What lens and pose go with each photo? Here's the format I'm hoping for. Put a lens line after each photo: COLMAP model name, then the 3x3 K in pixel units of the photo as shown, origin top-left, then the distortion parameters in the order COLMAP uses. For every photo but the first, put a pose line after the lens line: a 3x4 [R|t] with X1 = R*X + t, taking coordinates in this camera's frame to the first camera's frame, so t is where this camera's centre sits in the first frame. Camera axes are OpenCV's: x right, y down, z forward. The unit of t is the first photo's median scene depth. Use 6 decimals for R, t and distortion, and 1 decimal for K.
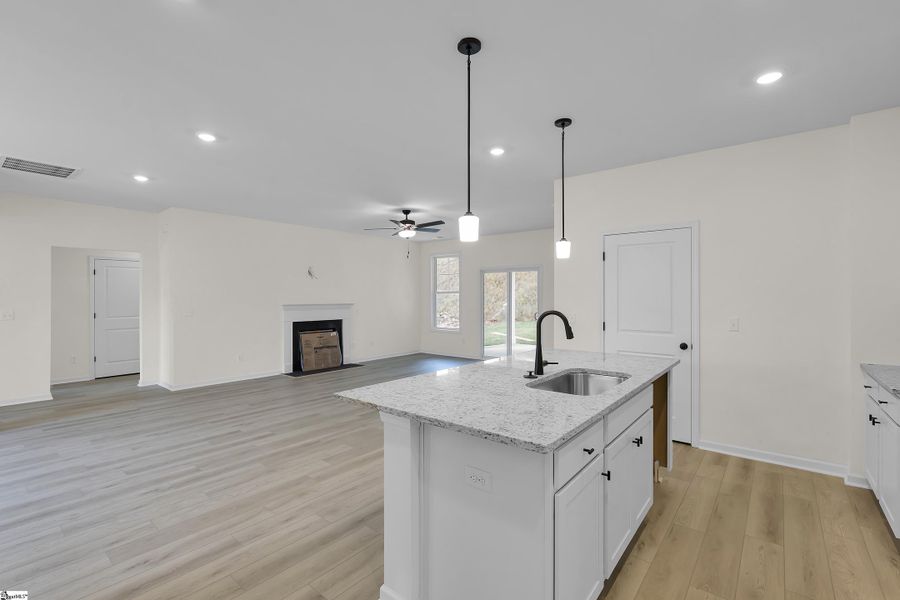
lens RADIAL K [[411.5, 0, 451.4], [0, 411.5, 297.3], [0, 0, 1]] dist [-0.003697, -0.000051]
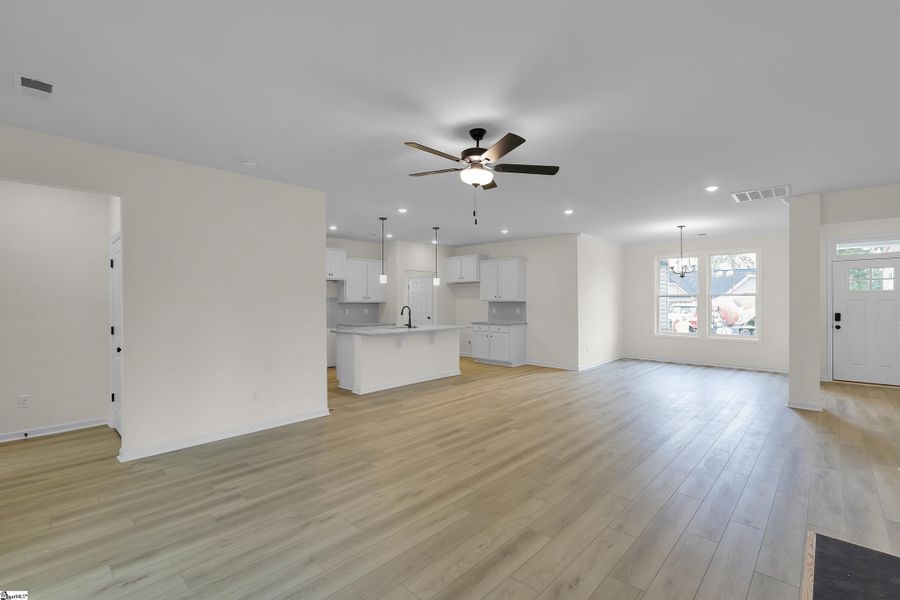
lens RADIAL K [[411.5, 0, 448.3], [0, 411.5, 302.1], [0, 0, 1]] dist [-0.003697, -0.000051]
pose [[-0.997162, 0.002598, 0.075245, -0.090147], [0.002619, 0.999997, 0.000182, 0.000122], [-0.075244, 0.000378, -0.997165, 1.263386]]
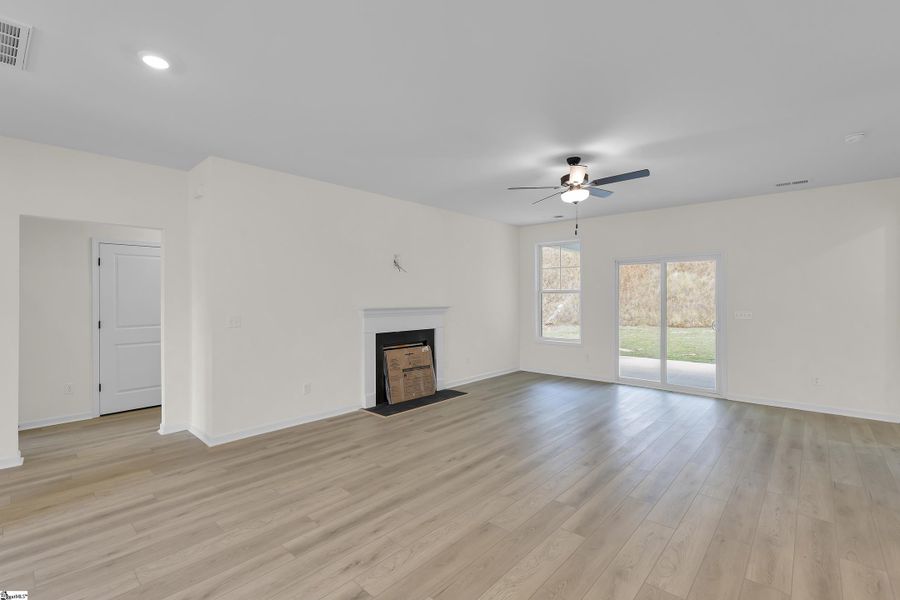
lens RADIAL K [[411.5, 0, 452.9], [0, 411.5, 300.1], [0, 0, 1]] dist [-0.003697, -0.000051]
pose [[0.998869, 0.000209, -0.047553, -0.219053], [0.000014, 0.999989, 0.004697, 0.000284], [0.047553, -0.004693, 0.998858, 0.307438]]
